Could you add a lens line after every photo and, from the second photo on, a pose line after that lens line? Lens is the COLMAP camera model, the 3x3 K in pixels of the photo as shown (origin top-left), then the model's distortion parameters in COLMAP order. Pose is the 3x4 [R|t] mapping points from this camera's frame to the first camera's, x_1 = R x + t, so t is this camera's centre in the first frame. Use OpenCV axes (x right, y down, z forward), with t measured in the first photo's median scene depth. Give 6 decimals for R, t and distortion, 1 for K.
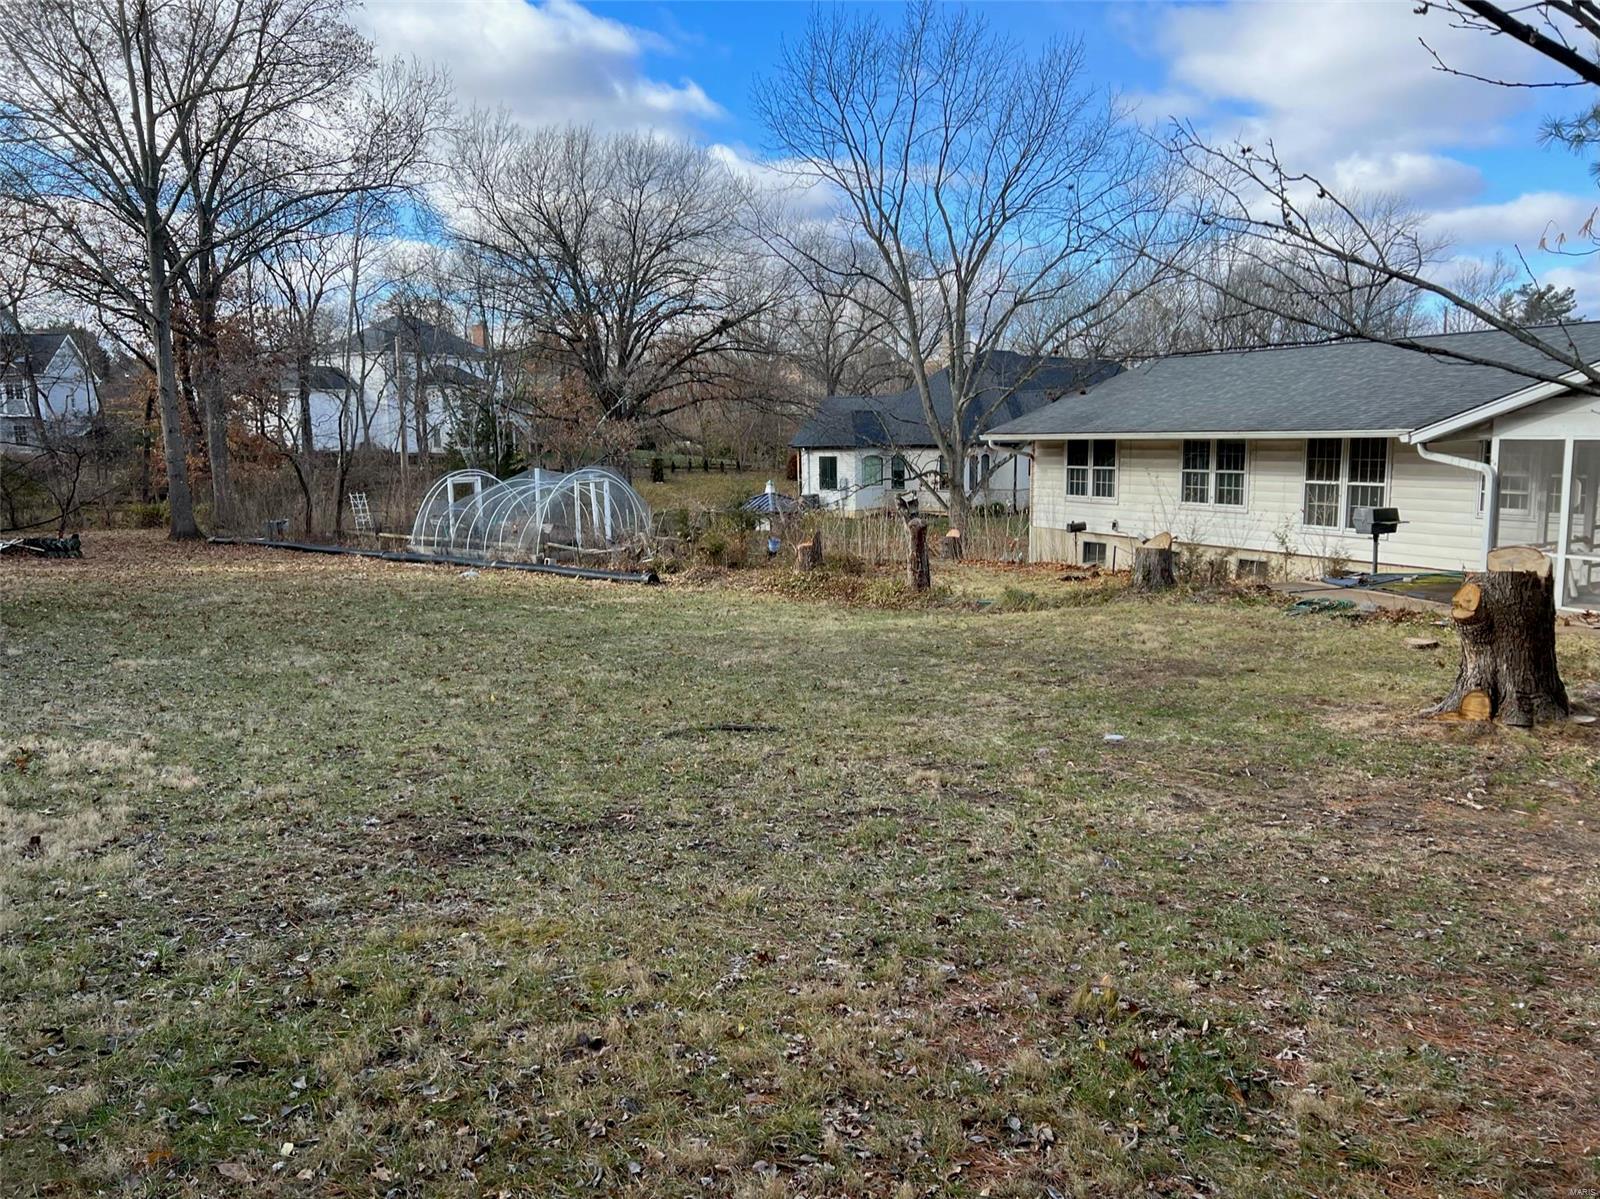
lens RADIAL K [[1187.0, 0, 796.7], [0, 1187.0, 607.8], [0, 0, 1]] dist [0.043525, -0.042025]
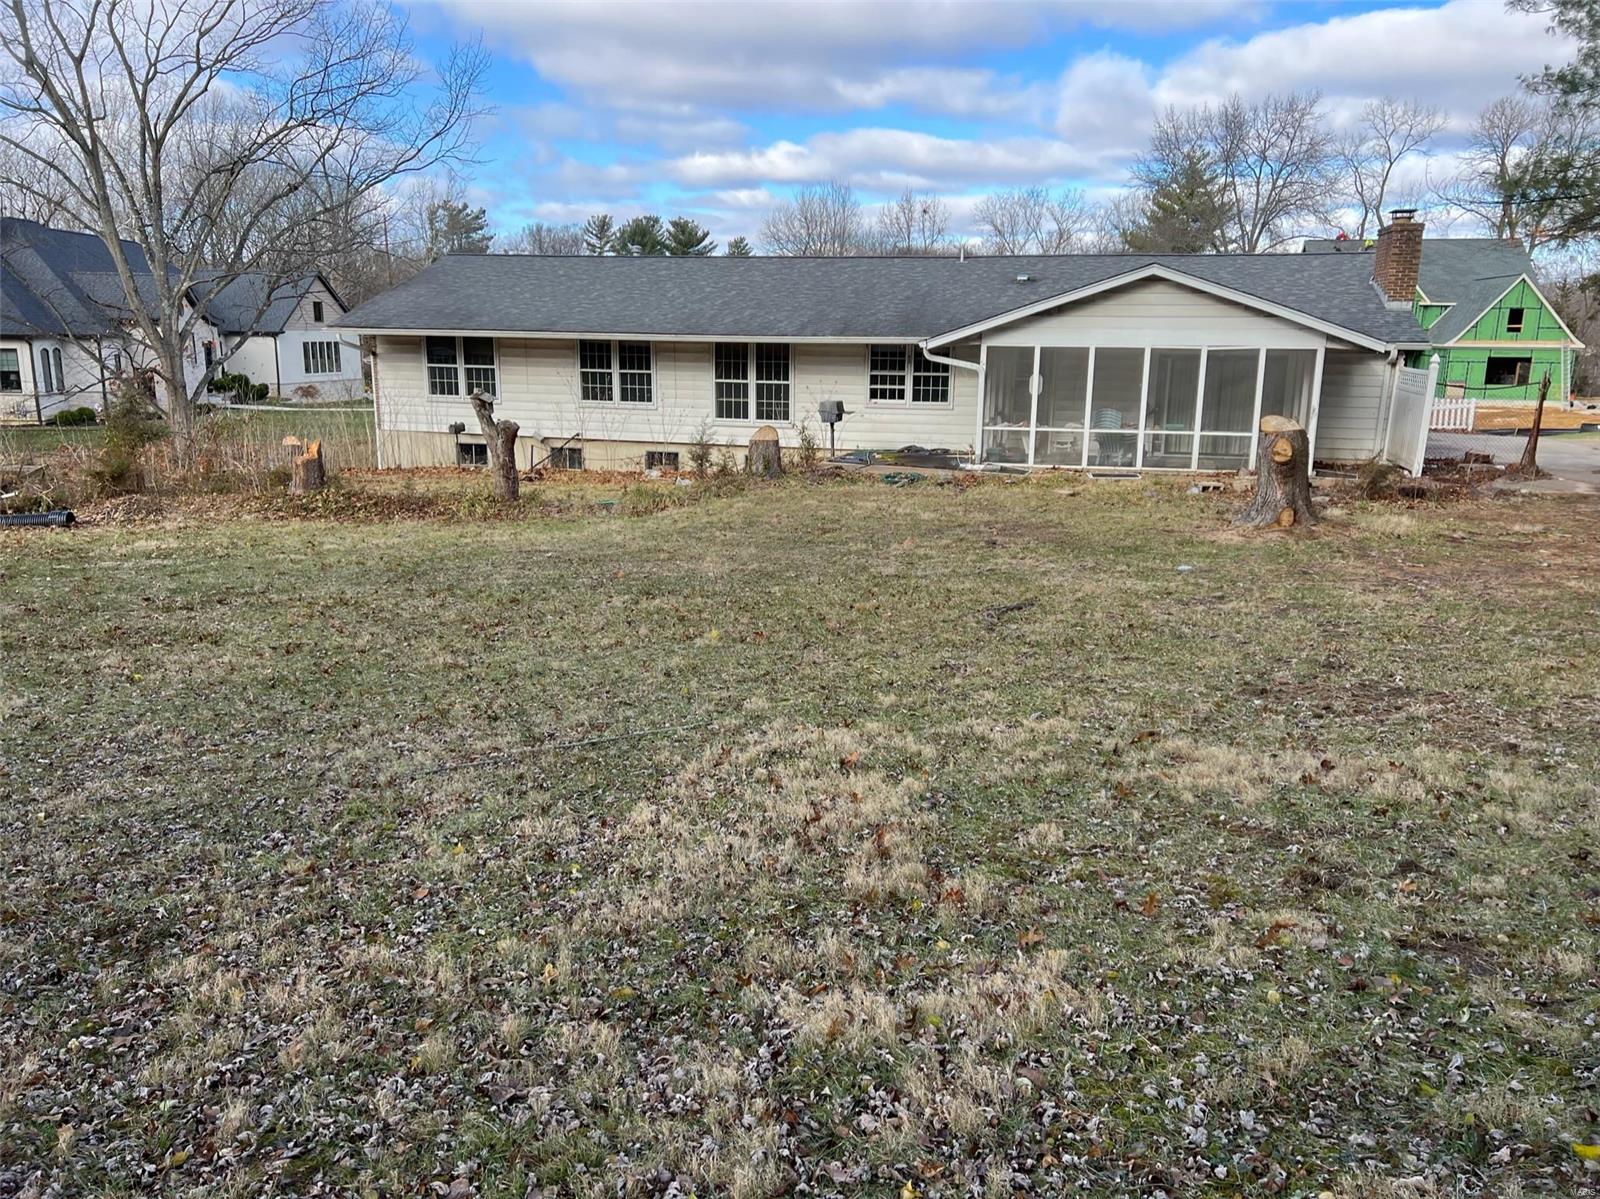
lens RADIAL K [[1187.0, 0, 798.0], [0, 1187.0, 594.6], [0, 0, 1]] dist [0.043525, -0.042025]
pose [[0.632400, -0.143257, 0.761281, -0.390543], [0.088026, 0.989675, 0.113112, -0.021544], [-0.769625, -0.004519, 0.638481, 0.188869]]
